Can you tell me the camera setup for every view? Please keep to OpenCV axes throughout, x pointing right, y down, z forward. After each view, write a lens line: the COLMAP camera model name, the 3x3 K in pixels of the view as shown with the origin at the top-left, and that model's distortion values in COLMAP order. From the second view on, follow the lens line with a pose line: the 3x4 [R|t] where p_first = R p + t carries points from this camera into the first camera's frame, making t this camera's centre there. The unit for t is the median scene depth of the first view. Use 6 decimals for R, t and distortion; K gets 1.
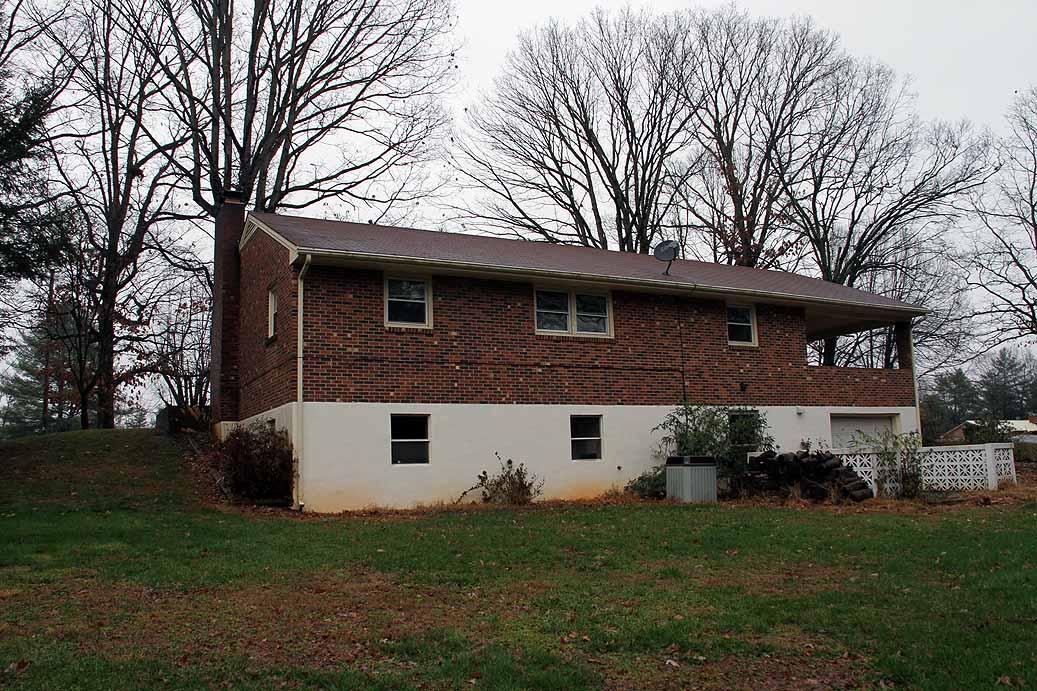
lens RADIAL K [[852.7, 0, 514.0], [0, 852.7, 359.3], [0, 0, 1]] dist [-0.163594, 0.112986]
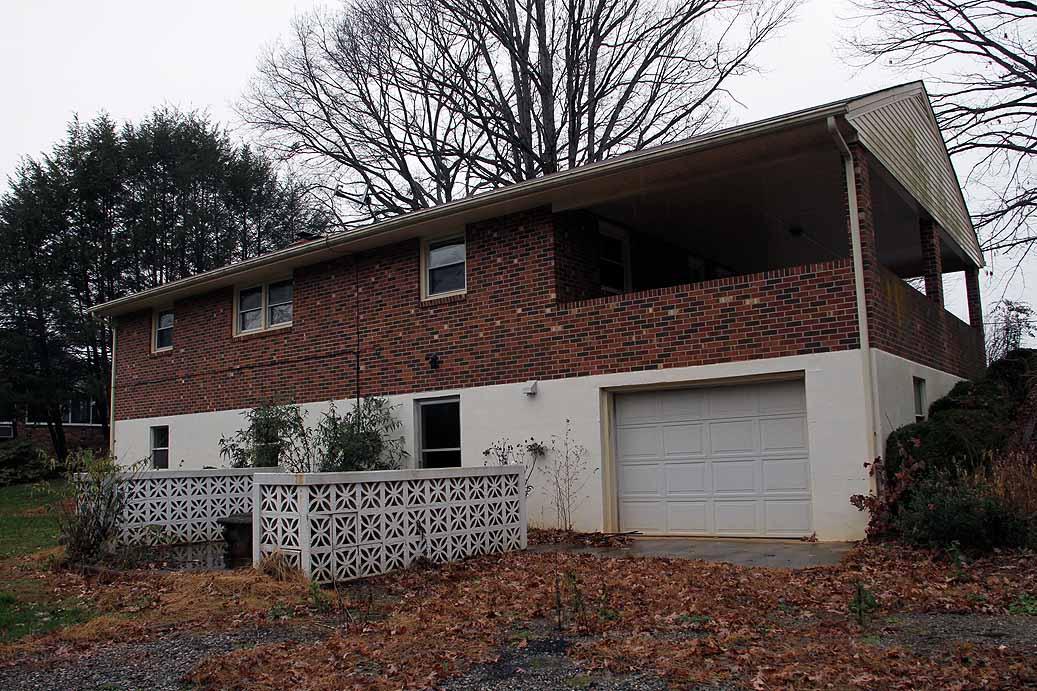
lens RADIAL K [[852.7, 0, 514.0], [0, 852.7, 359.3], [0, 0, 1]] dist [-0.163594, 0.112986]
pose [[0.422033, -0.084501, -0.902634, 0.919136], [0.137311, 0.990118, -0.028491, 0.059728], [0.896122, -0.111917, 0.429465, 0.787424]]
